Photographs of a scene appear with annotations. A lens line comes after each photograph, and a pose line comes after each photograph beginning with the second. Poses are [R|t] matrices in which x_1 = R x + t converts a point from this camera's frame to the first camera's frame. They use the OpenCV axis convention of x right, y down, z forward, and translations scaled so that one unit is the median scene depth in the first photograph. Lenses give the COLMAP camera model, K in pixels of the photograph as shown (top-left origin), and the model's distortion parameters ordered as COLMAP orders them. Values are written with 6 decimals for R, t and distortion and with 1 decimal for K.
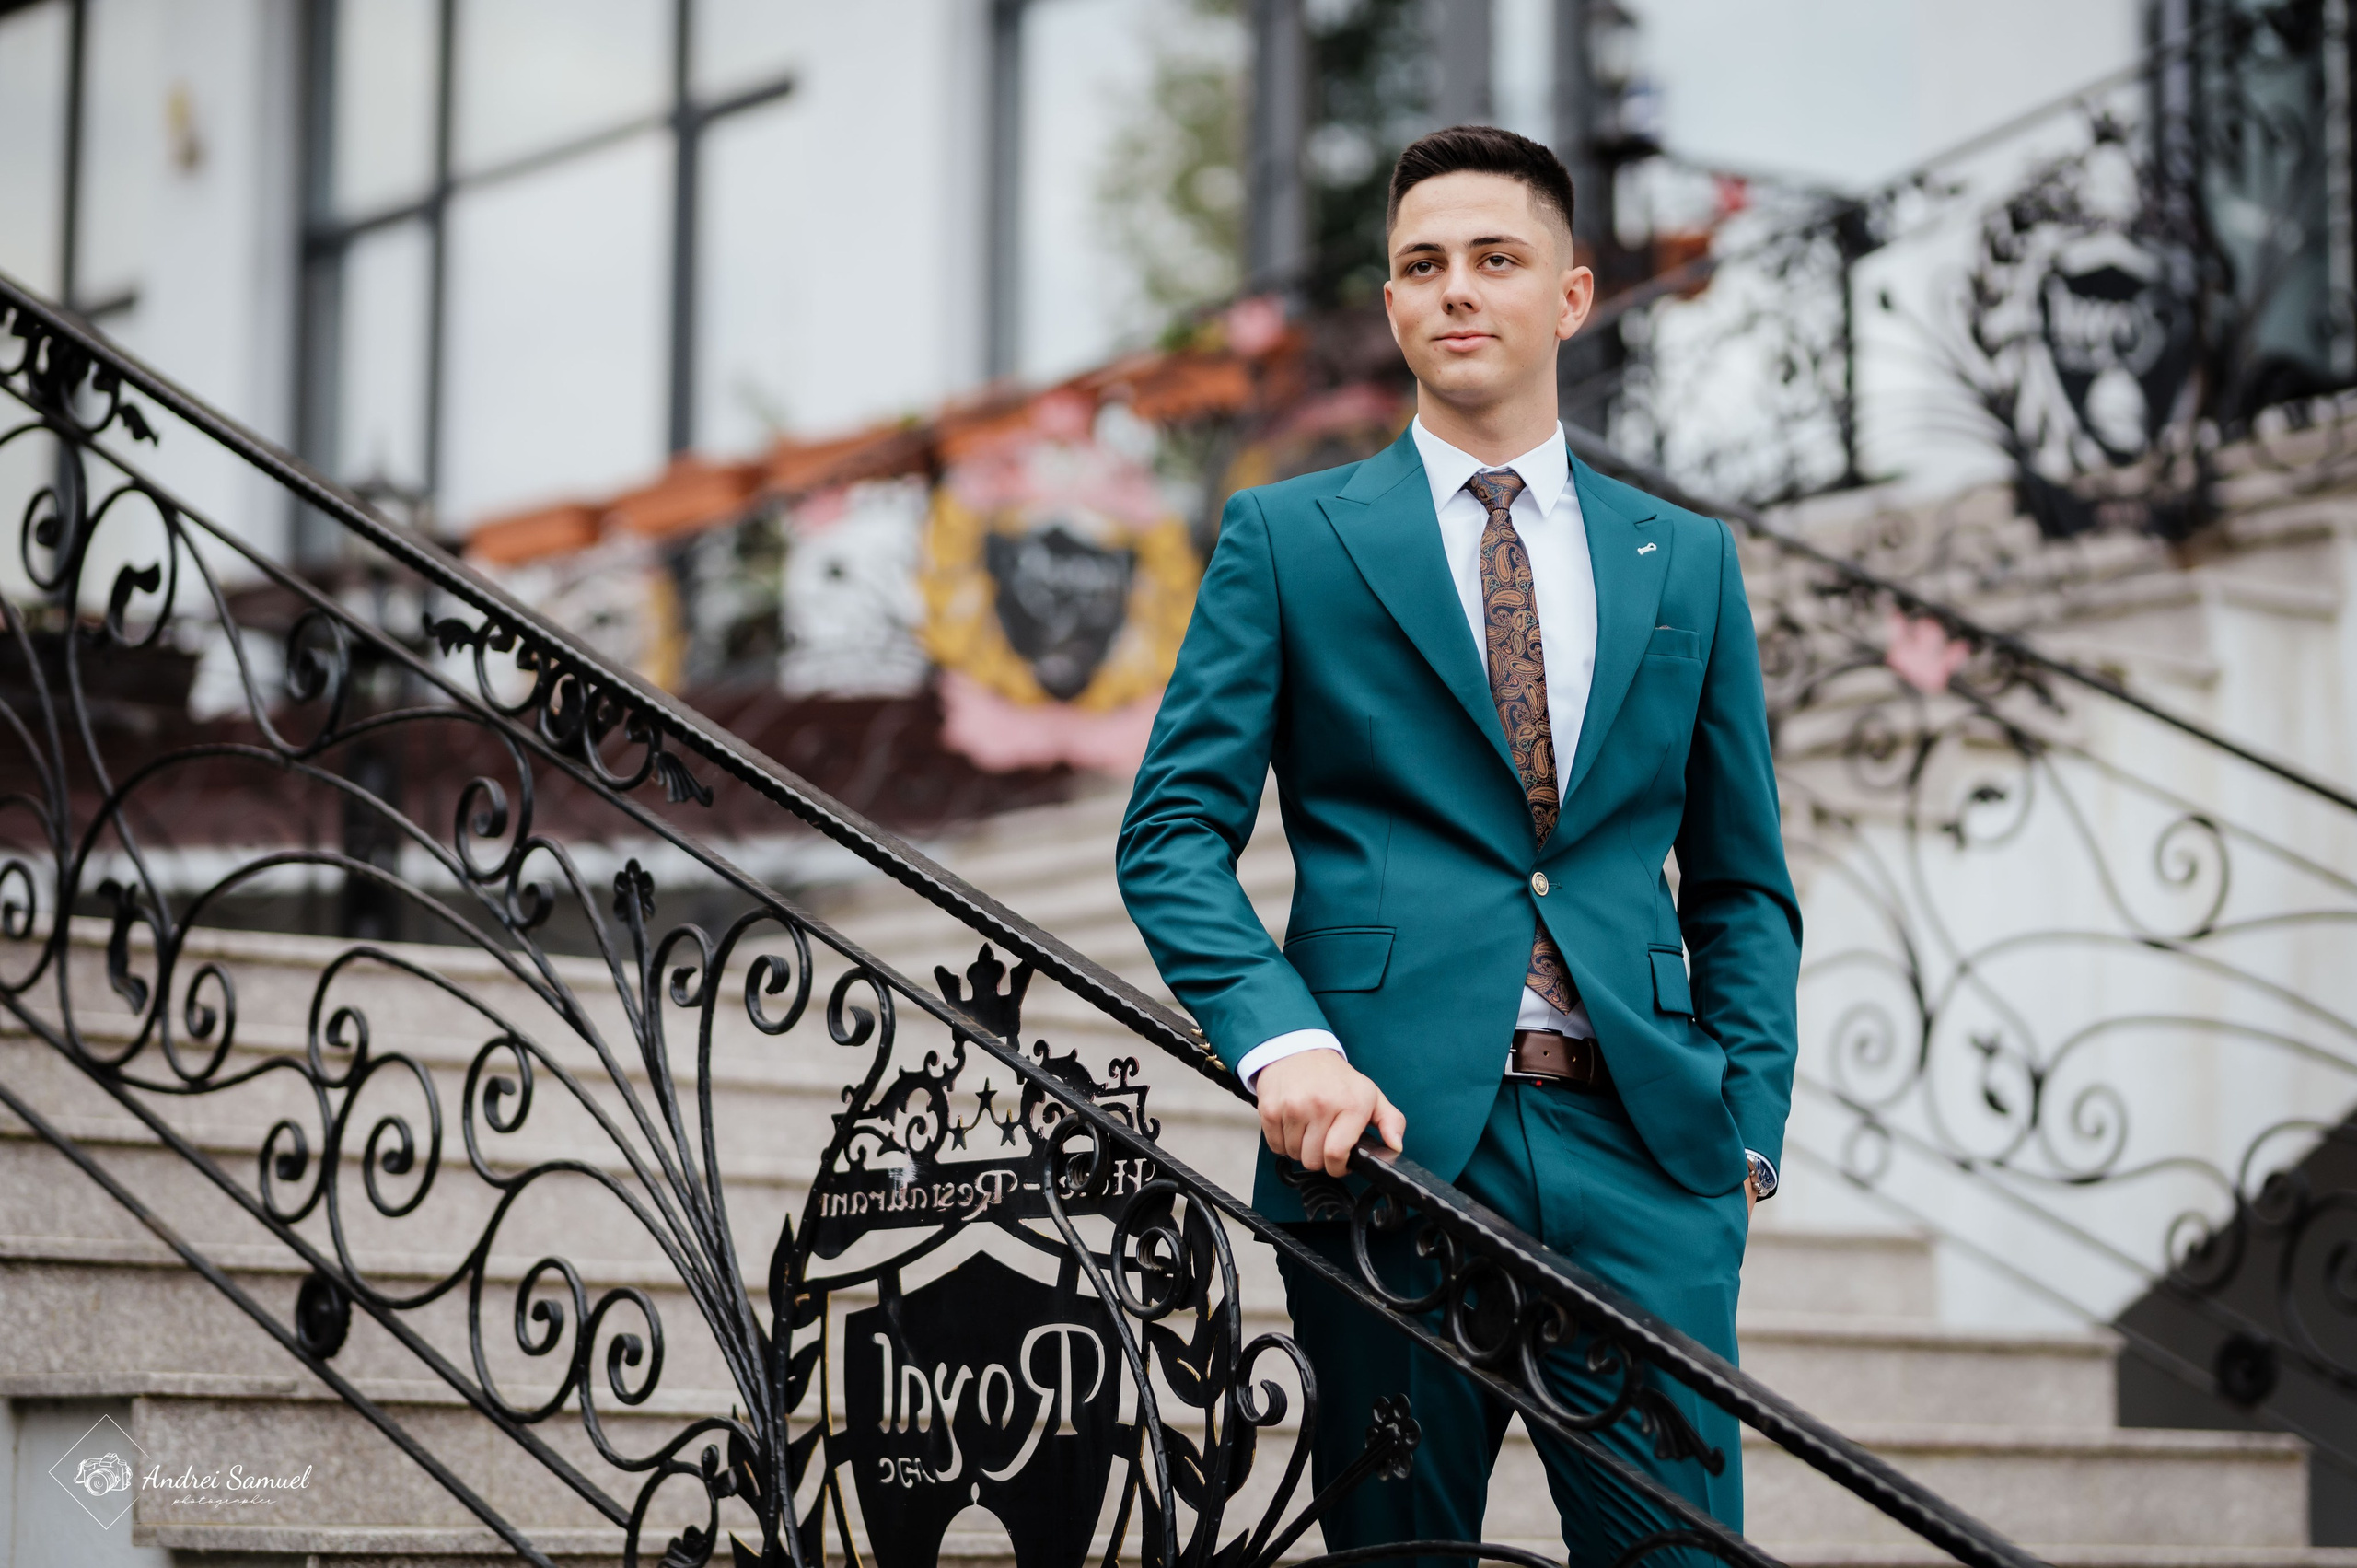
lens RADIAL K [[5599.0, 0, 1178.5], [0, 5599.0, 784.0], [0, 0, 1]] dist [0.035823, -0.283168]
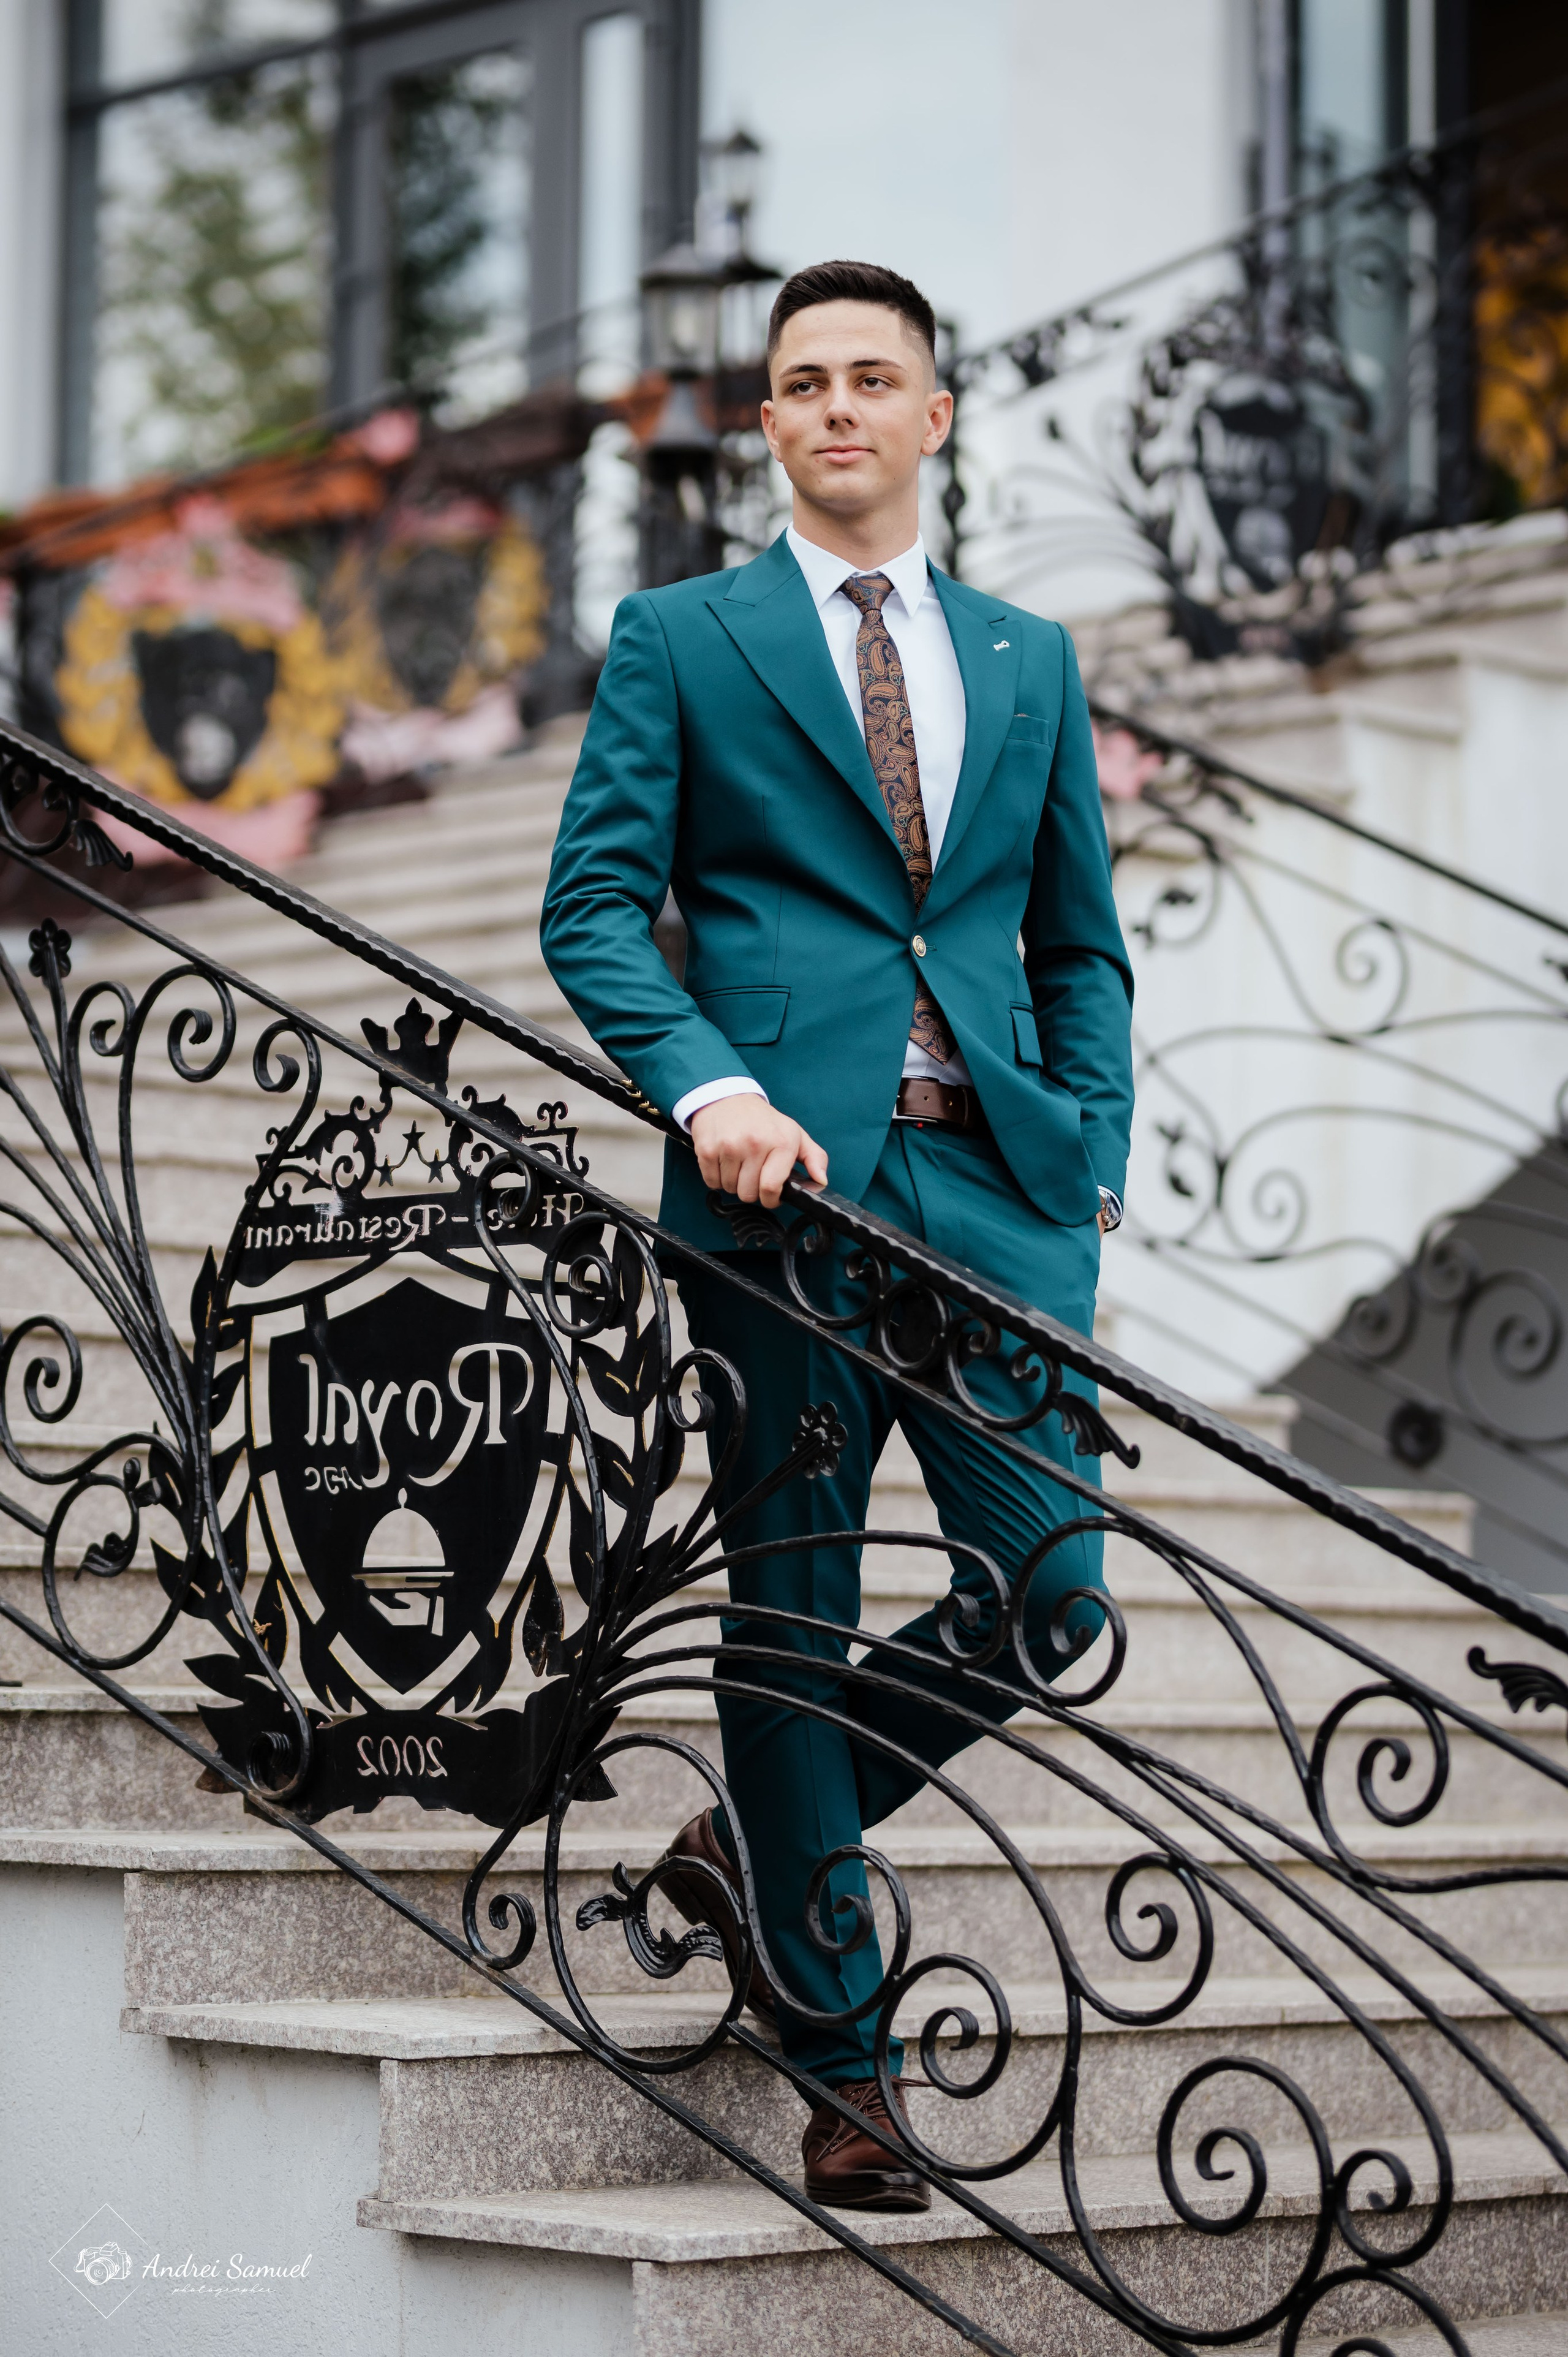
lens RADIAL K [[5598.1, 0, 784.0], [0, 5598.1, 1178.5], [0, 0, 1]] dist [0.035823, -0.283168]
pose [[0.992595, 0.011415, 0.120935, -0.093279], [-0.017257, 0.998728, 0.047367, 0.010642], [-0.120241, -0.049104, 0.991530, -0.091081]]
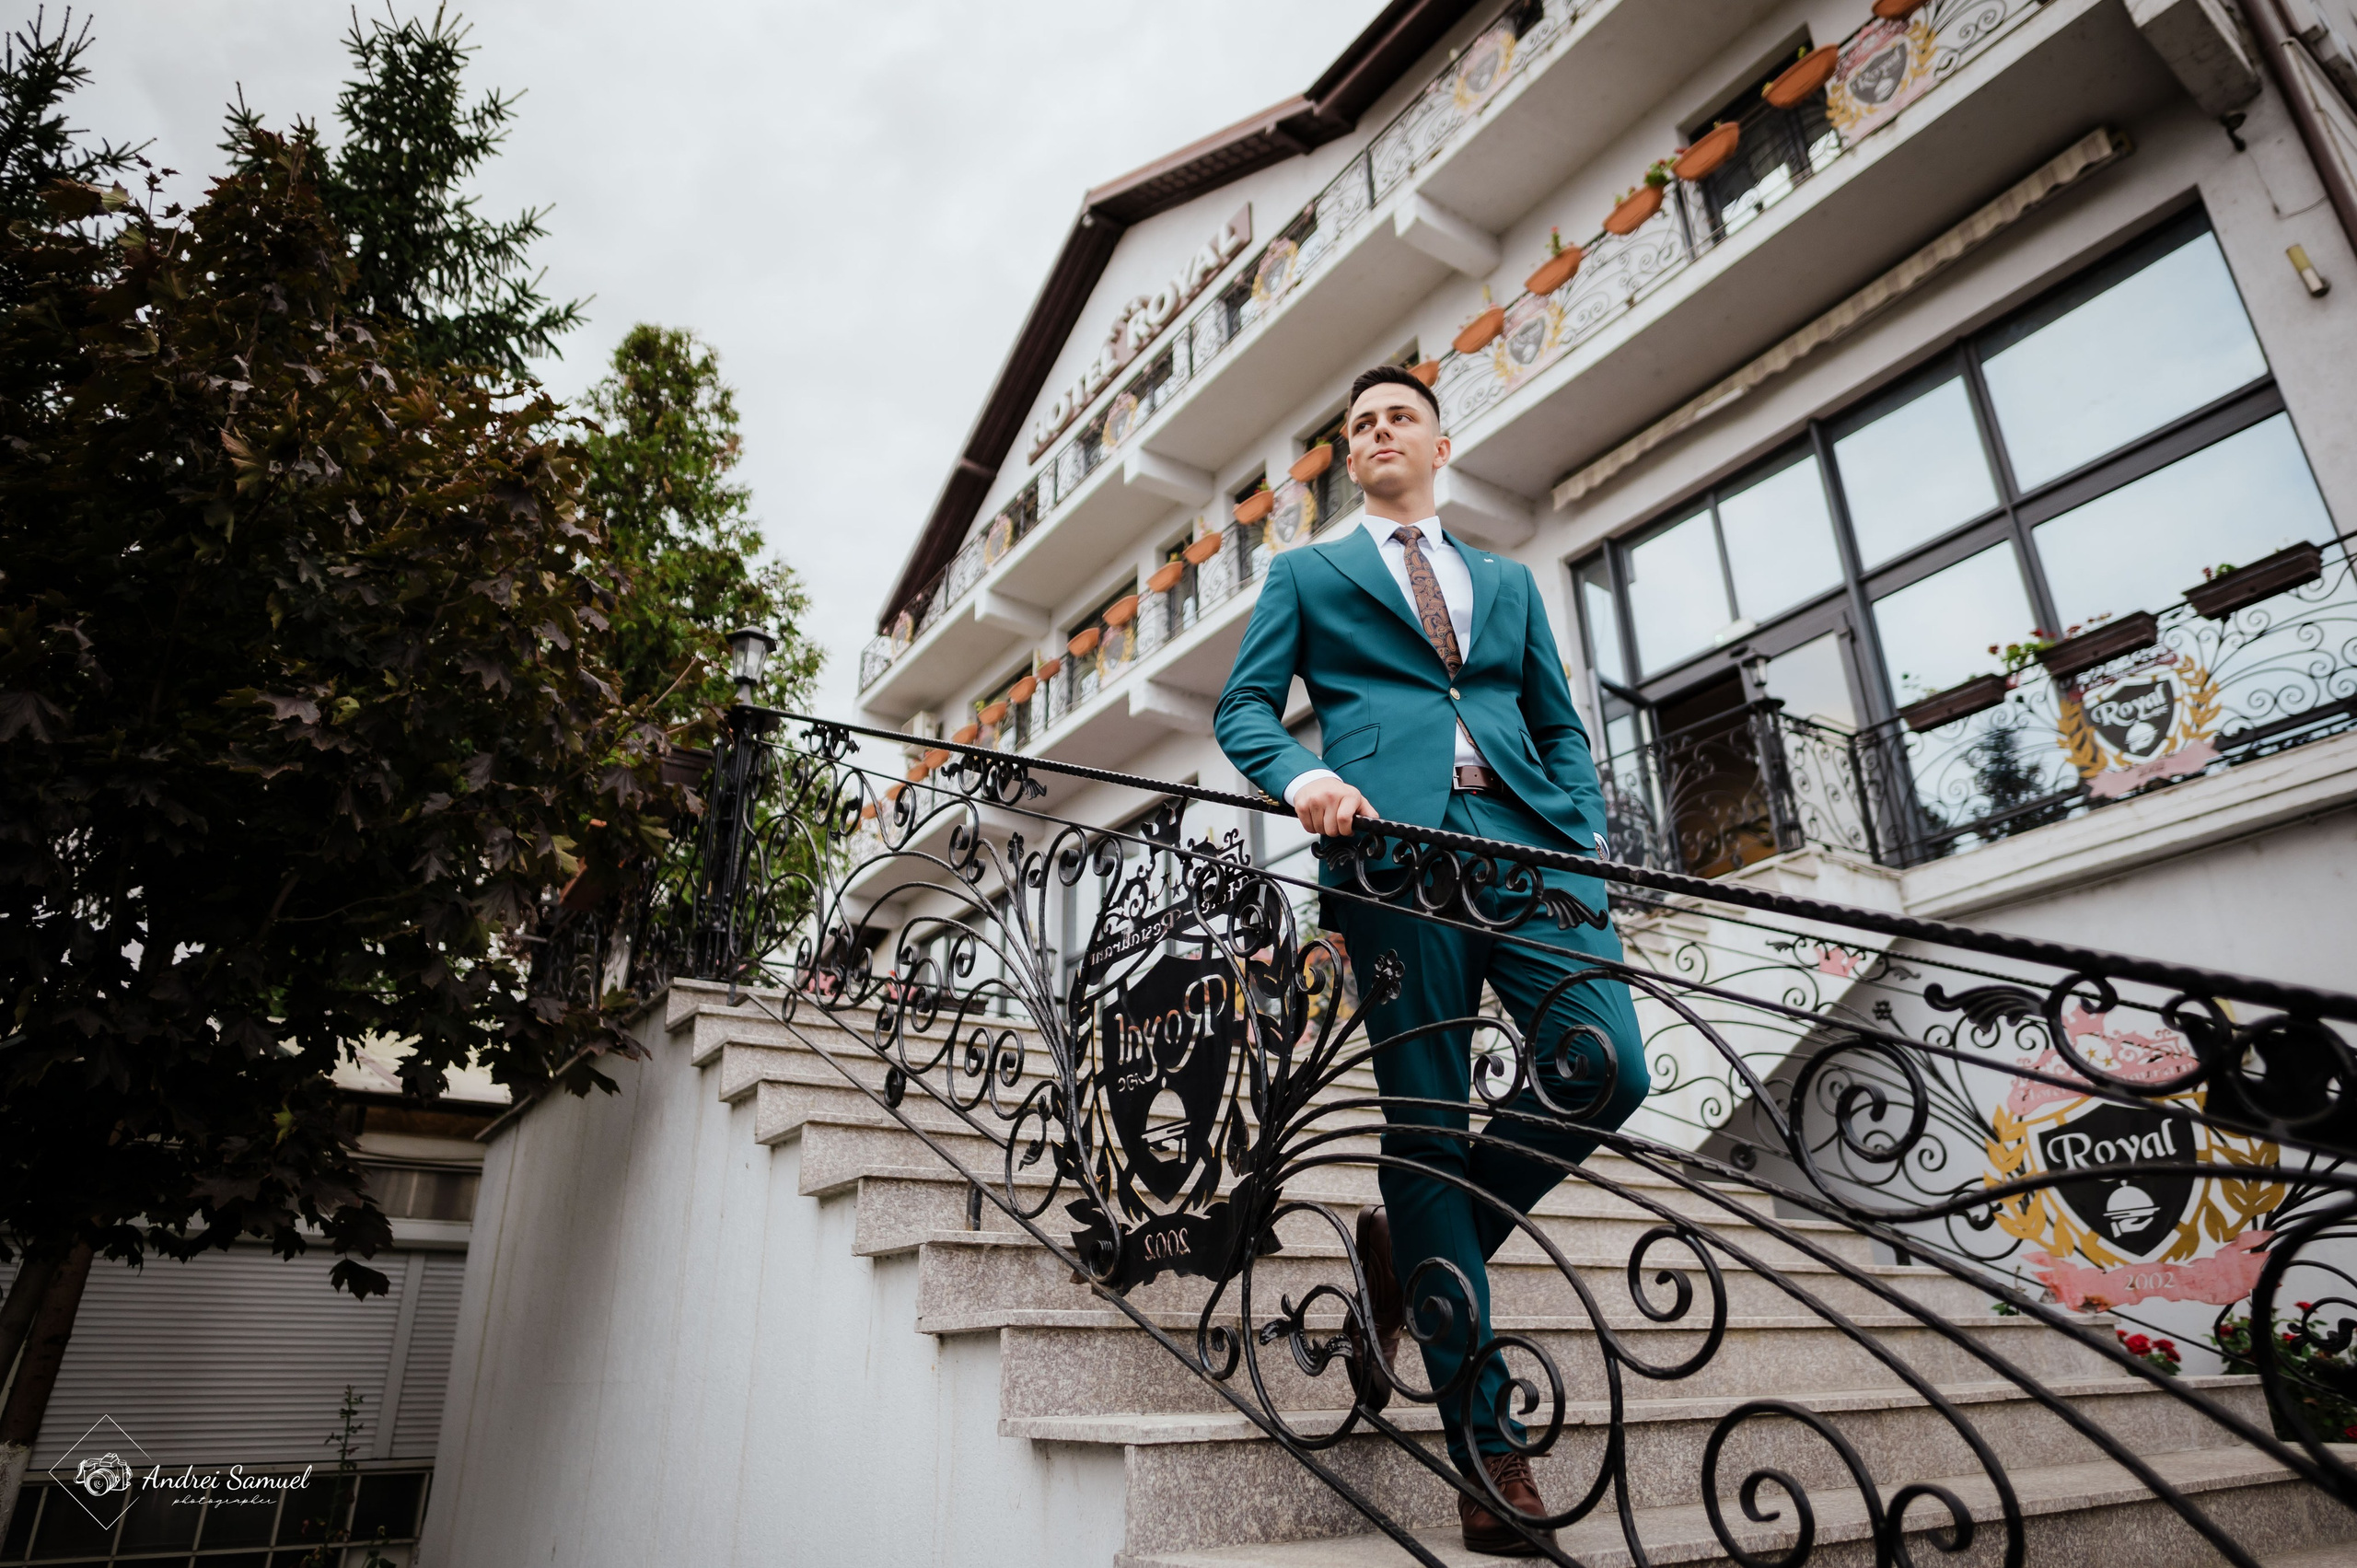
lens RADIAL K [[1400.5, 0, 1244.9], [0, 1400.5, 777.0], [0, 0, 1]] dist [-0.020915, -0.000105]
pose [[0.997095, -0.059714, -0.047281, 0.017181], [0.044716, 0.961460, -0.271284, 0.152033], [0.061659, 0.268382, 0.961337, 0.523588]]
